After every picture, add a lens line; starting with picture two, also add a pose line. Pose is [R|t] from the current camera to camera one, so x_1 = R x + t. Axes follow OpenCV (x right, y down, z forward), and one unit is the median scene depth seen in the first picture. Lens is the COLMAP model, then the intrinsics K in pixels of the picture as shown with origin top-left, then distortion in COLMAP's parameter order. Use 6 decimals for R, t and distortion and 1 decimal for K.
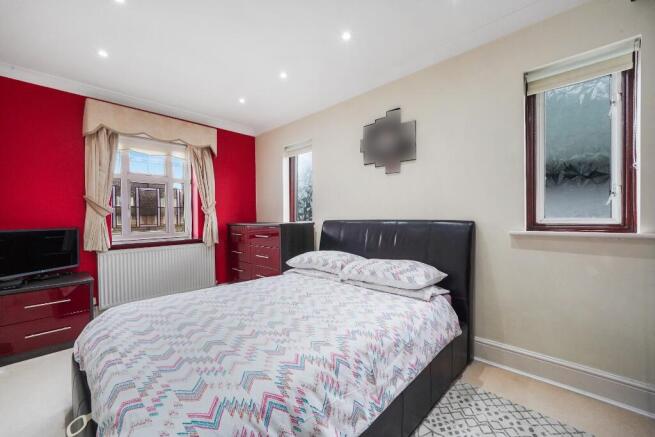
lens RADIAL K [[264.3, 0, 328.1], [0, 264.3, 217.2], [0, 0, 1]] dist [-0.000651, 0.000361]
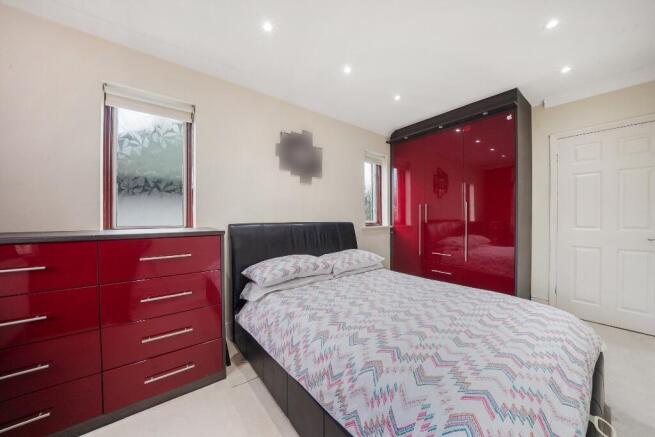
lens RADIAL K [[230.9, 0, 328.6], [0, 230.9, 207.7], [0, 0, 1]] dist [0.001104, 0.000058]
pose [[0.128734, 0.054962, 0.990155, -0.765999], [0.005405, 0.998409, -0.056123, 0.004714], [-0.991664, 0.012577, 0.128232, 0.749545]]
